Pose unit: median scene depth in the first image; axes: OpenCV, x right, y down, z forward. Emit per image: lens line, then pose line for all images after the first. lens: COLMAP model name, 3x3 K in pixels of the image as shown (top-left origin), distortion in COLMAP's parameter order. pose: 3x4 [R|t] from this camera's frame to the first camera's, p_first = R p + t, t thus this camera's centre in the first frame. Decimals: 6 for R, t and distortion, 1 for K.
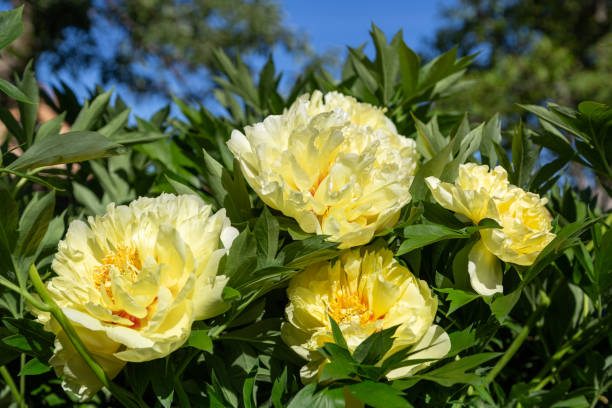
lens RADIAL K [[871.4, 0, 299.1], [0, 871.4, 199.0], [0, 0, 1]] dist [-0.000777, 0.007430]
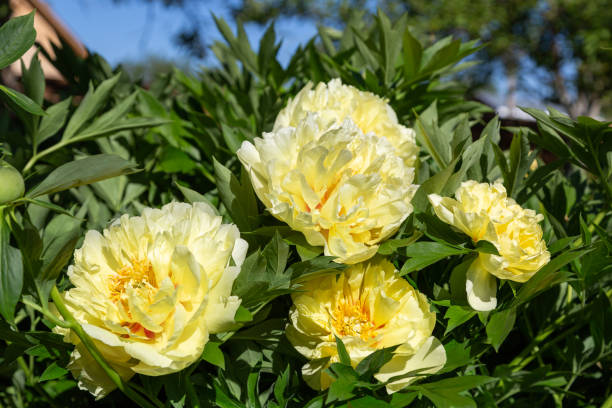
lens RADIAL K [[877.5, 0, 305.5], [0, 877.5, 203.9], [0, 0, 1]] dist [0.007710, -0.029677]
pose [[0.999156, 0.023131, 0.033938, -0.037186], [-0.027212, 0.991759, 0.125198, -0.141967], [-0.030763, -0.126016, 0.991551, -0.036116]]
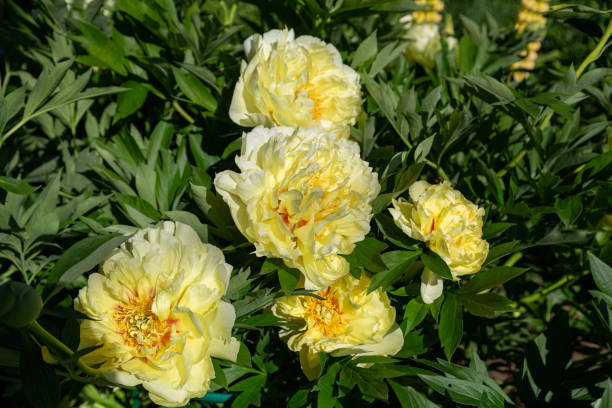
lens RADIAL K [[813.5, 0, 304.7], [0, 813.5, 205.0], [0, 0, 1]] dist [-0.012939, -0.014681]
pose [[0.985229, -0.077111, 0.152899, -0.134301], [-0.014821, 0.851129, 0.524748, -0.607737], [-0.170601, -0.519263, 0.837414, 0.106155]]
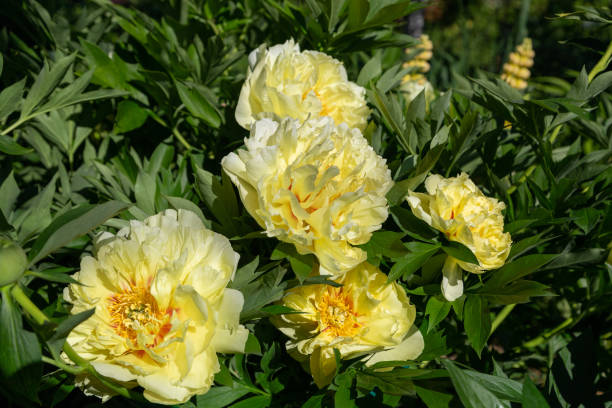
lens RADIAL K [[742.8, 0, 307.0], [0, 742.8, 211.1], [0, 0, 1]] dist [-0.014578, -0.018332]
pose [[0.979531, -0.048205, 0.195436, -0.164193], [-0.031025, 0.923146, 0.383195, -0.366316], [-0.198888, -0.381415, 0.902755, 0.171938]]
